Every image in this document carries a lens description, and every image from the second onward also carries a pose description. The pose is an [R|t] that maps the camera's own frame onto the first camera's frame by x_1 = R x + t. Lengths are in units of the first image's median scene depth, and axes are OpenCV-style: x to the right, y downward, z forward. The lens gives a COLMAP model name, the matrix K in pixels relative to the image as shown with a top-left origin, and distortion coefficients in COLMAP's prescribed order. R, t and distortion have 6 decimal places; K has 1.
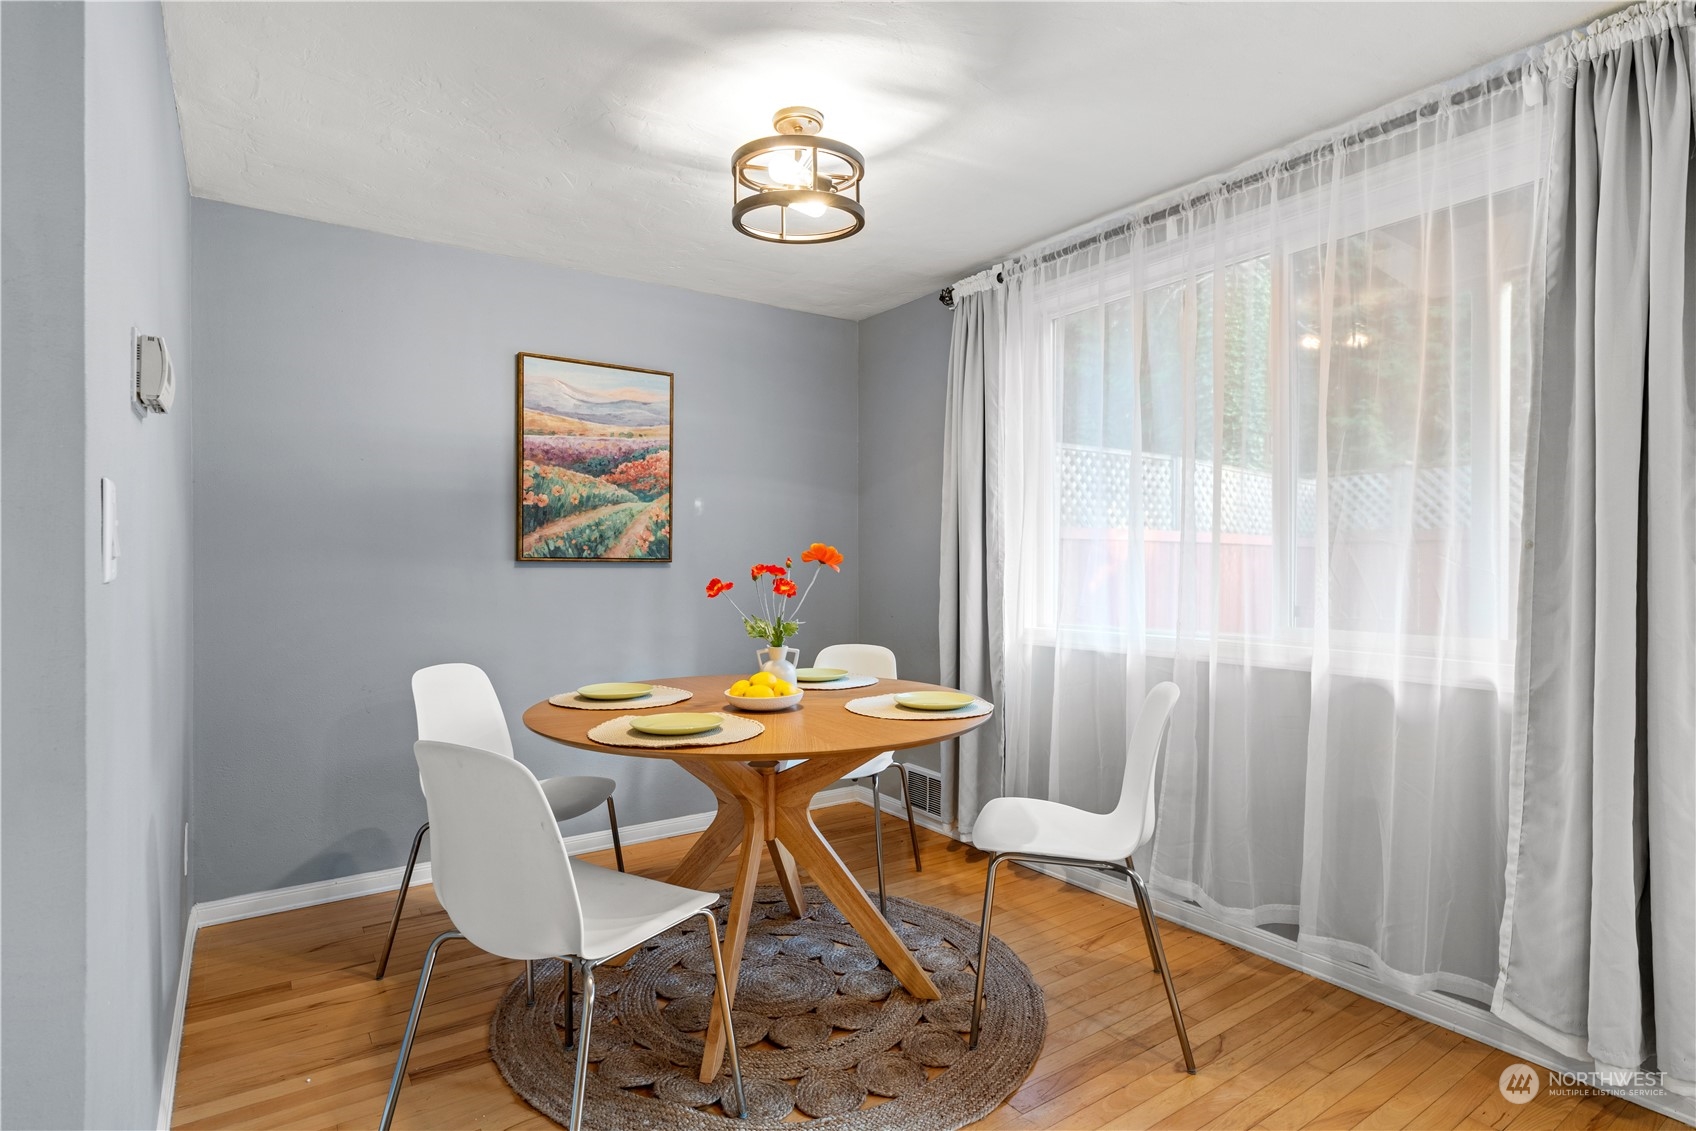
lens RADIAL K [[871.4, 0, 837.9], [0, 871.4, 570.8], [0, 0, 1]] dist [-0.000270, 0.002513]
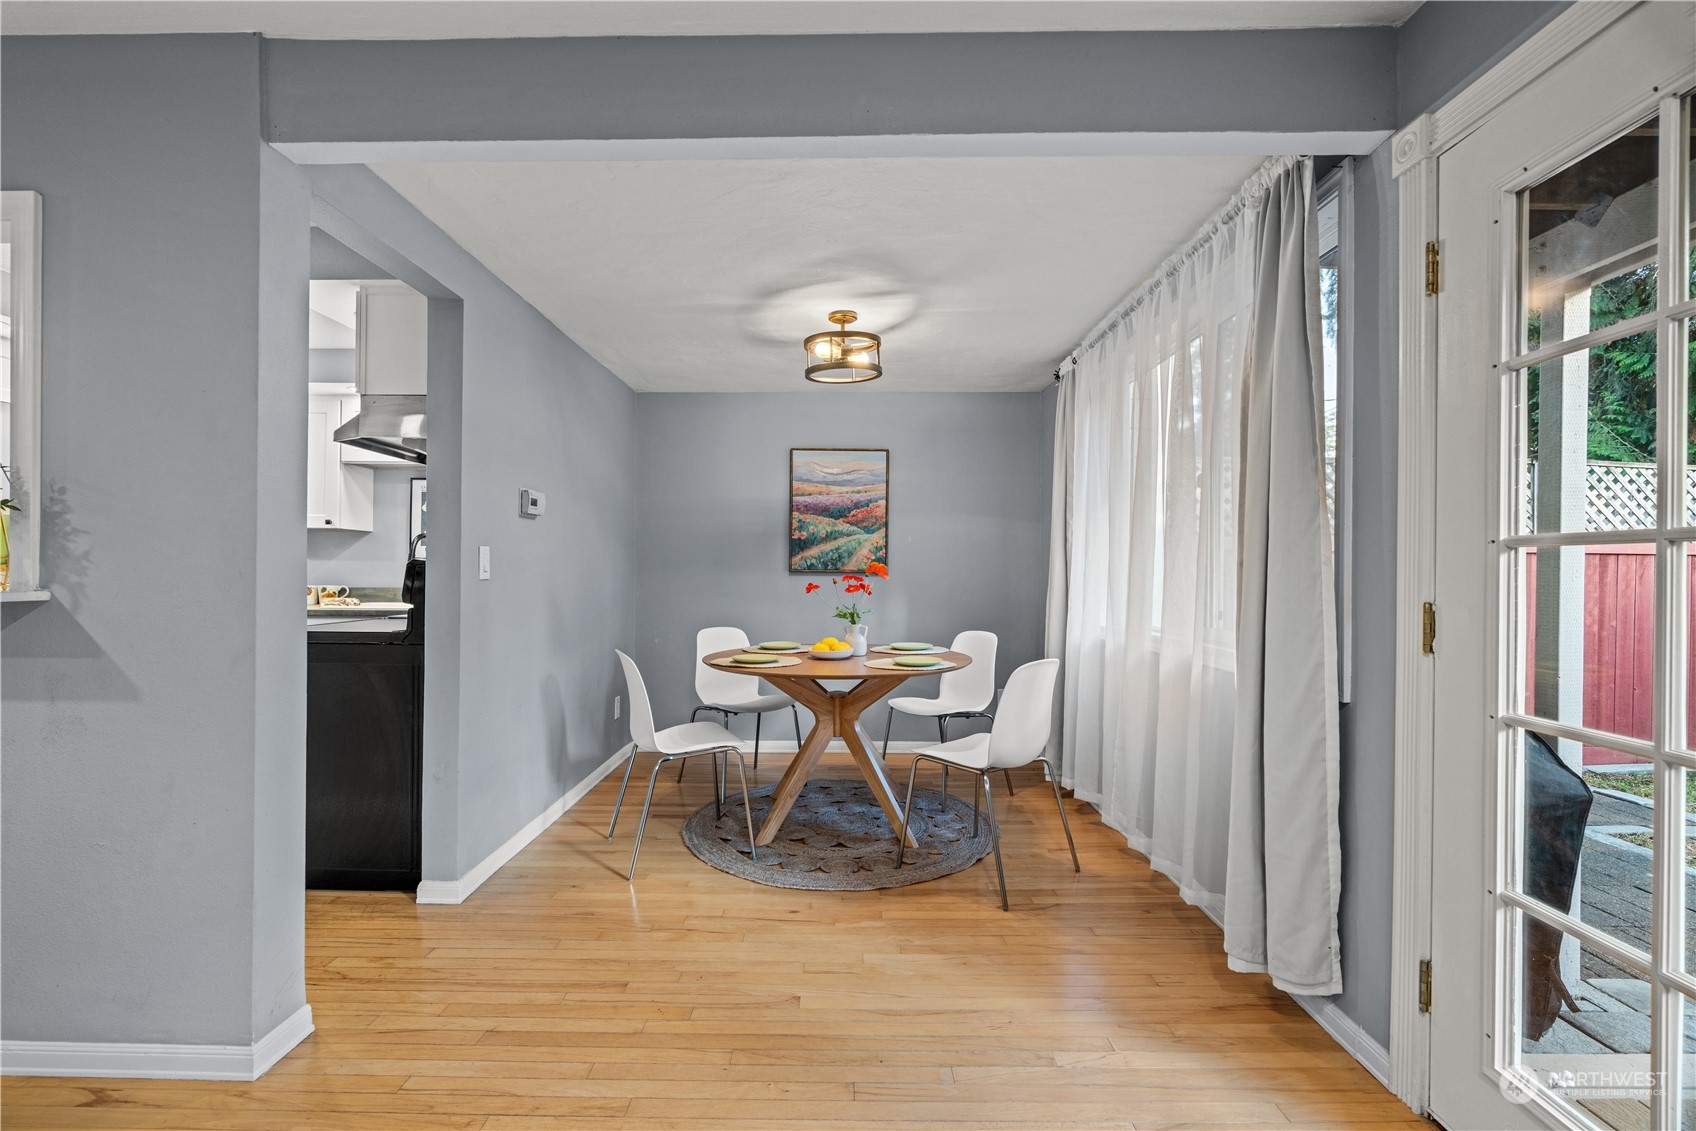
lens RADIAL K [[759.7, 0, 840.5], [0, 759.7, 574.9], [0, 0, 1]] dist [-0.013221, 0.007233]
pose [[0.820802, 0.007239, -0.571167, 0.552603], [-0.010742, 0.999938, -0.002763, -0.002040], [0.571112, 0.008403, 0.820829, -0.152111]]
